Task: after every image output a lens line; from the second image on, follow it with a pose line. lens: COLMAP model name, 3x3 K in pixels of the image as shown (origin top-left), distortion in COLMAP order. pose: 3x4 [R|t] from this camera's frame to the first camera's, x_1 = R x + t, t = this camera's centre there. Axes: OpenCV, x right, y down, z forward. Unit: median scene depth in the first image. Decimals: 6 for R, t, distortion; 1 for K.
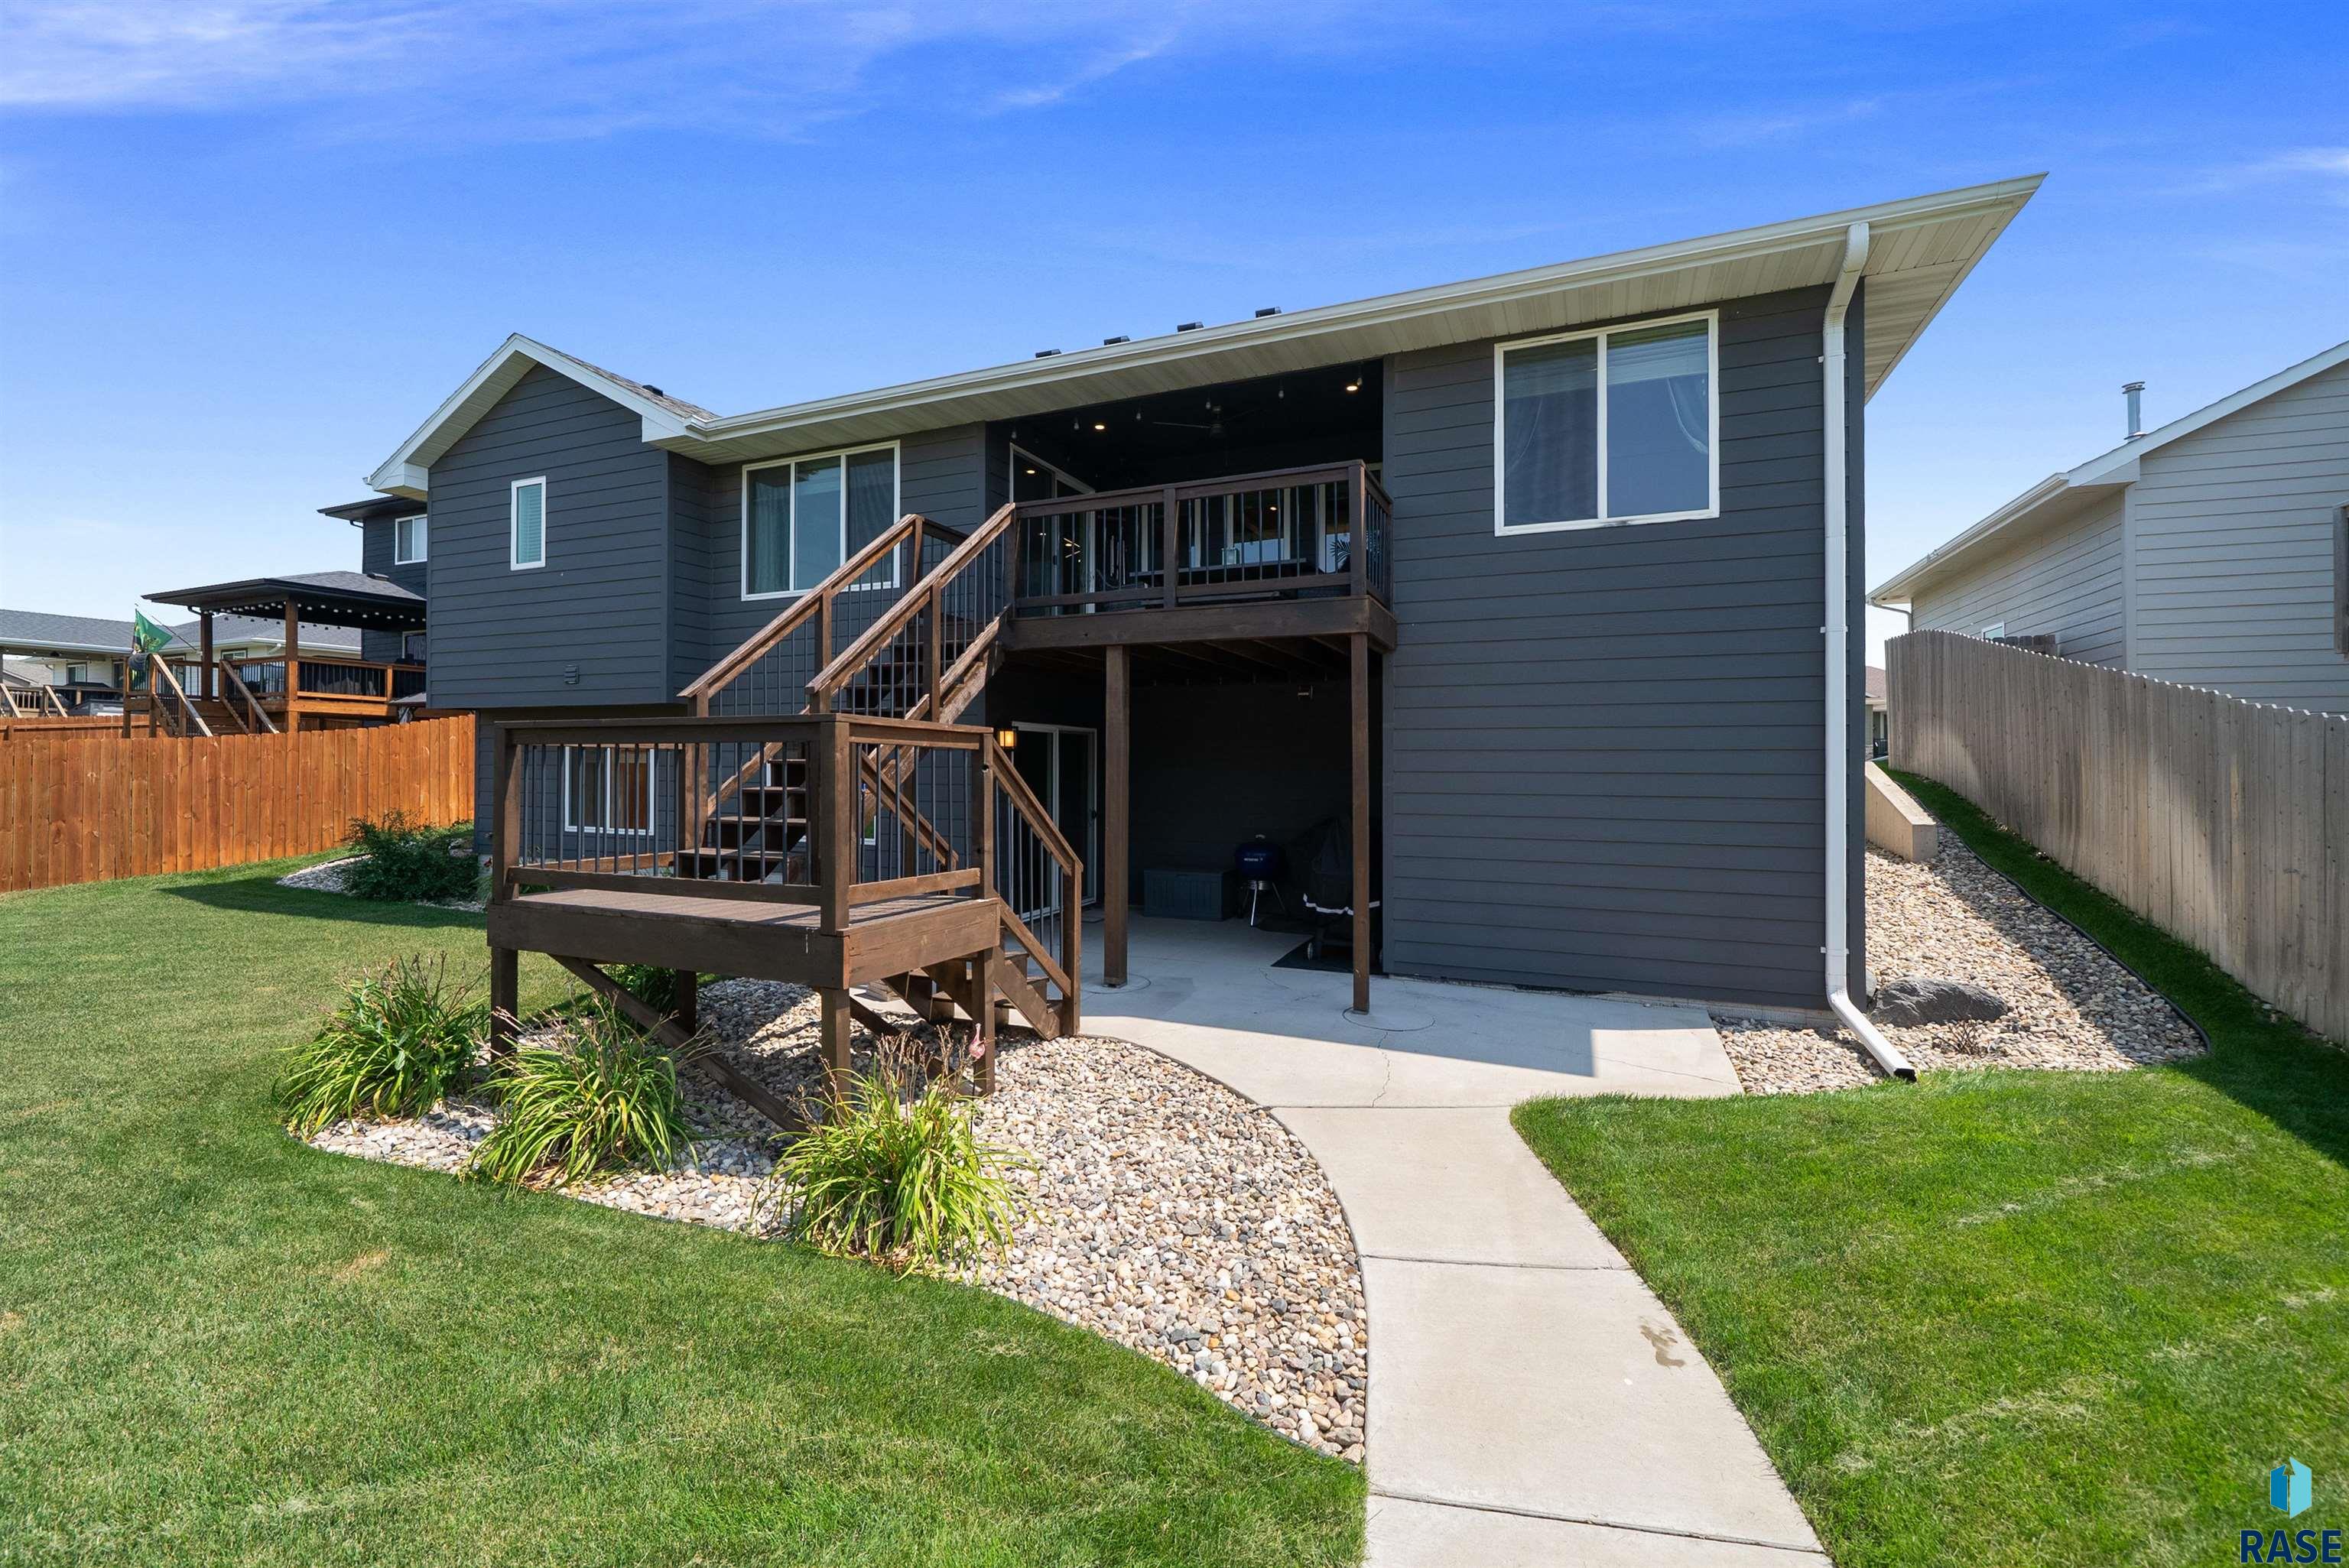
lens RADIAL K [[947.9, 0, 1176.4], [0, 947.9, 761.0], [0, 0, 1]] dist [-0.000317, -0.000285]
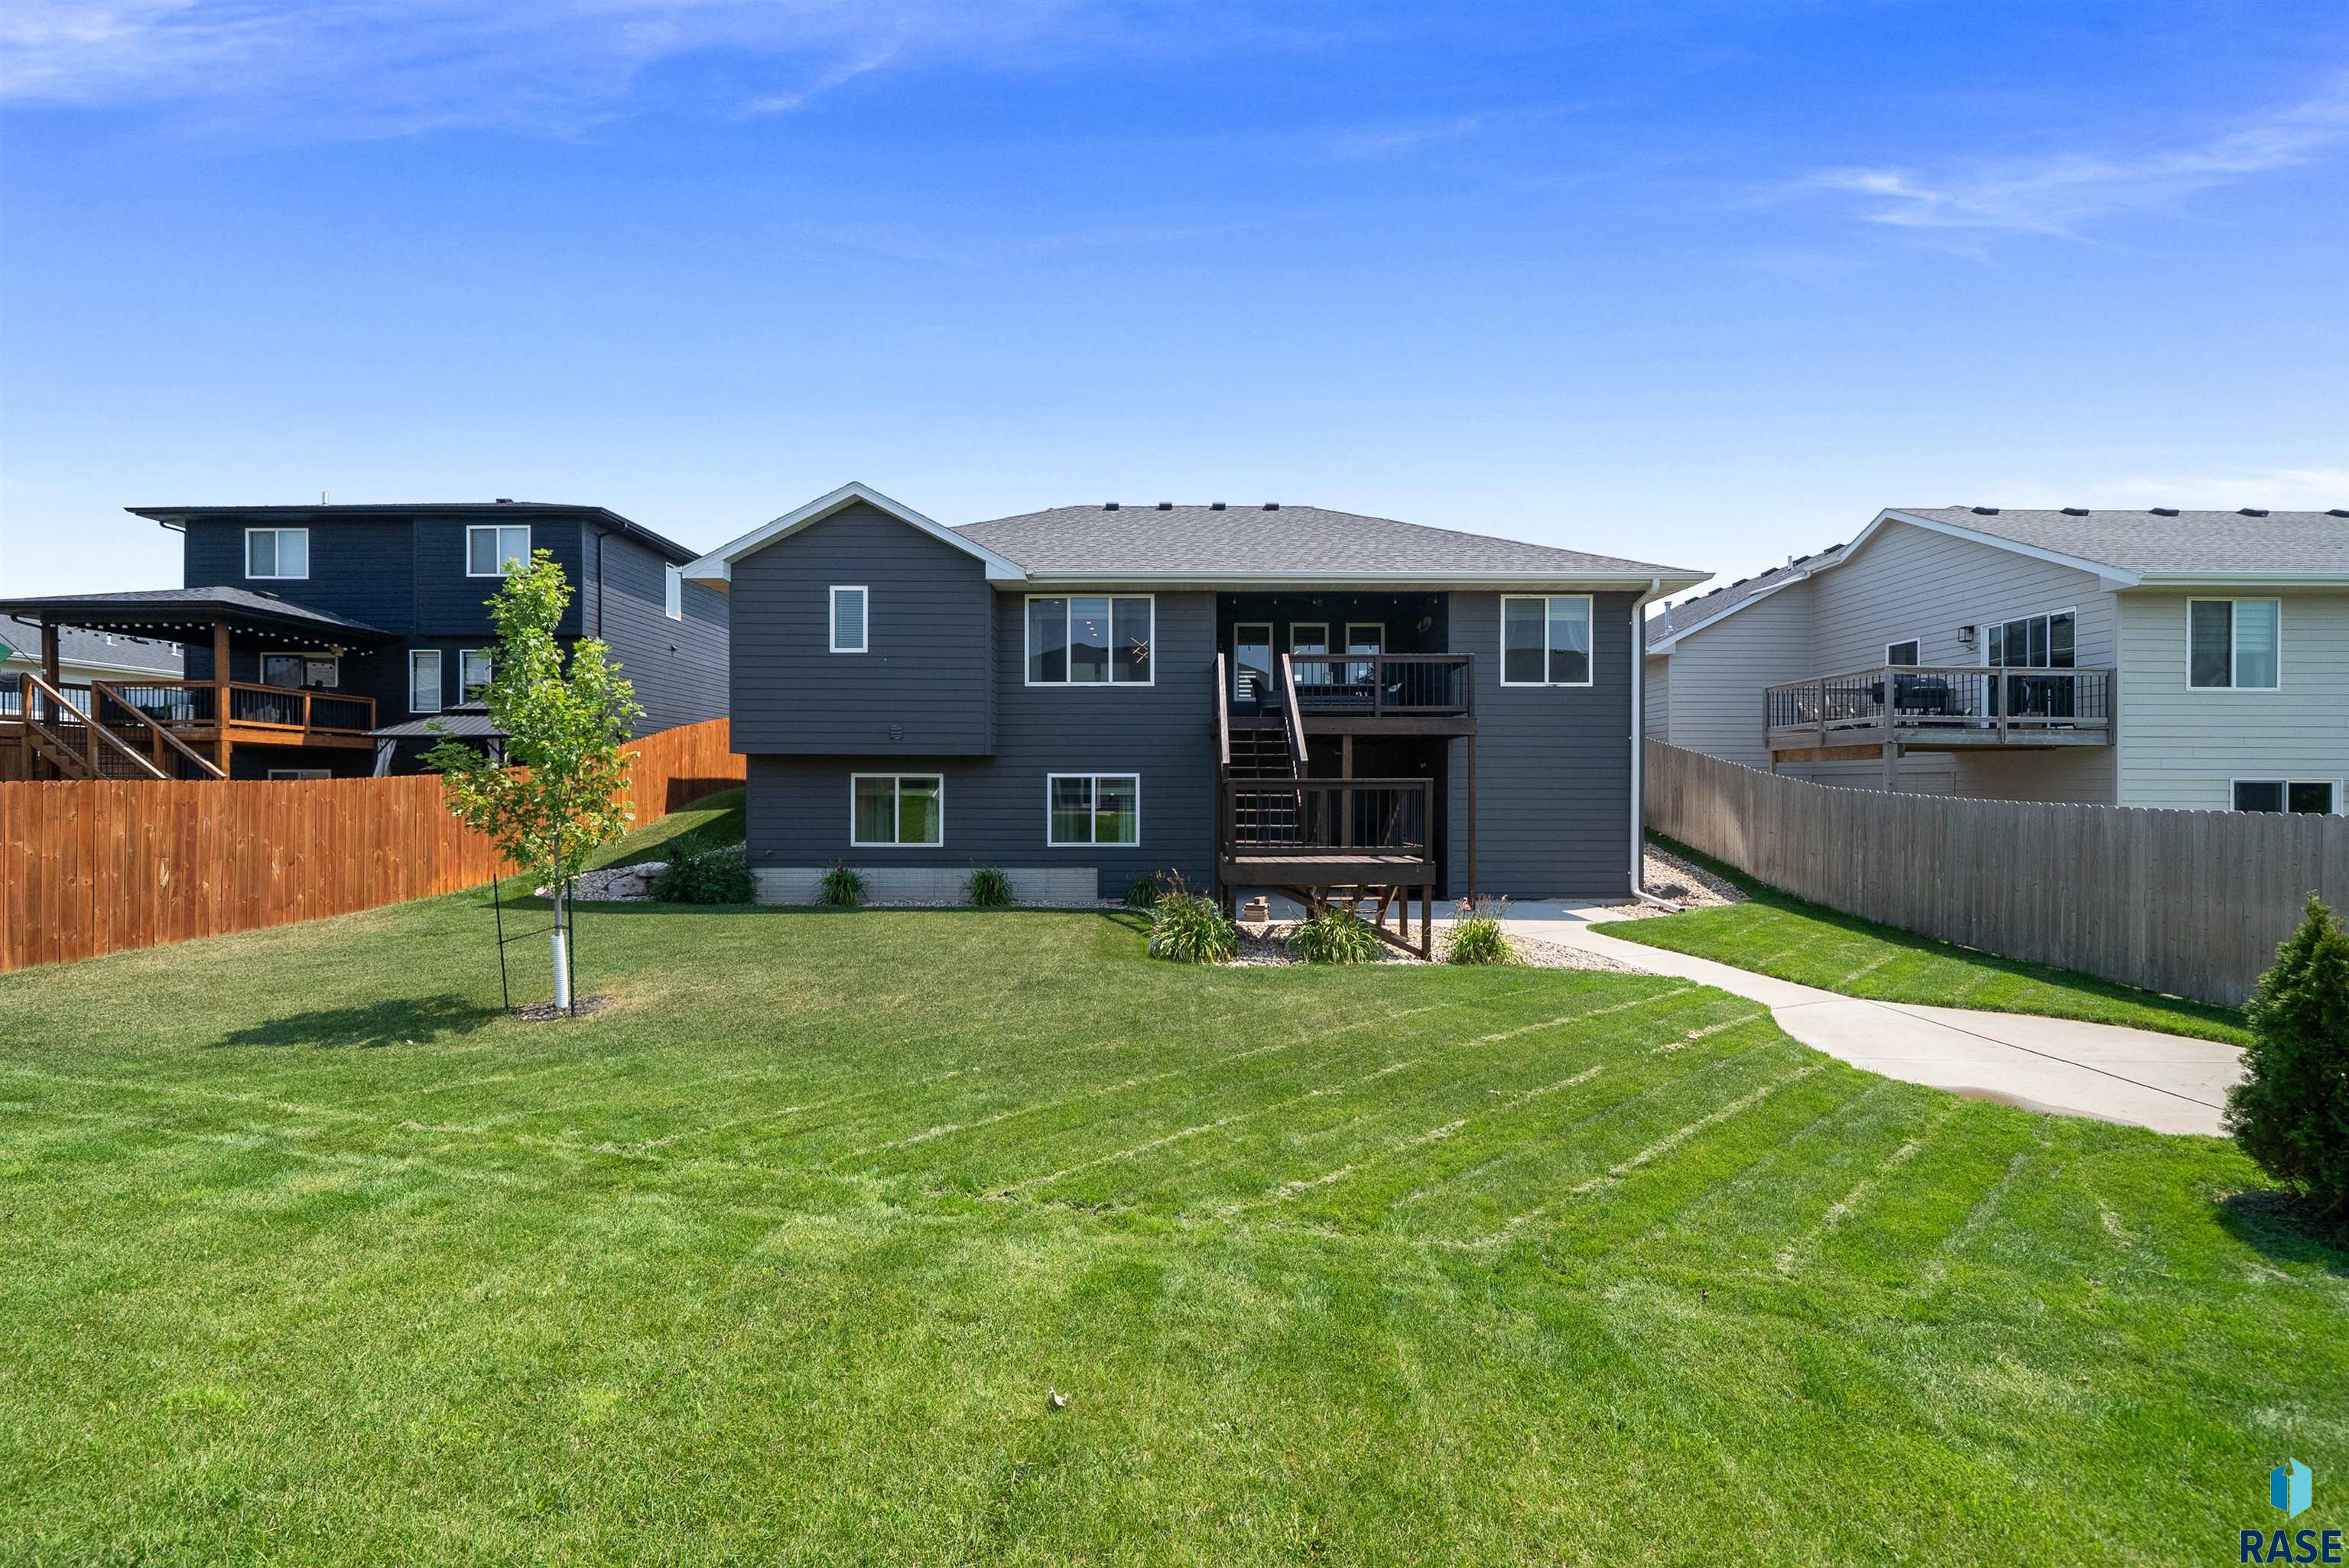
lens RADIAL K [[947.9, 0, 1170.6], [0, 947.9, 802.7], [0, 0, 1]] dist [-0.000317, -0.000285]
pose [[0.913932, -0.008491, 0.405778, -0.822771], [0.000820, 0.999818, 0.019075, -0.014071], [-0.405866, -0.017101, 0.913773, -0.434583]]
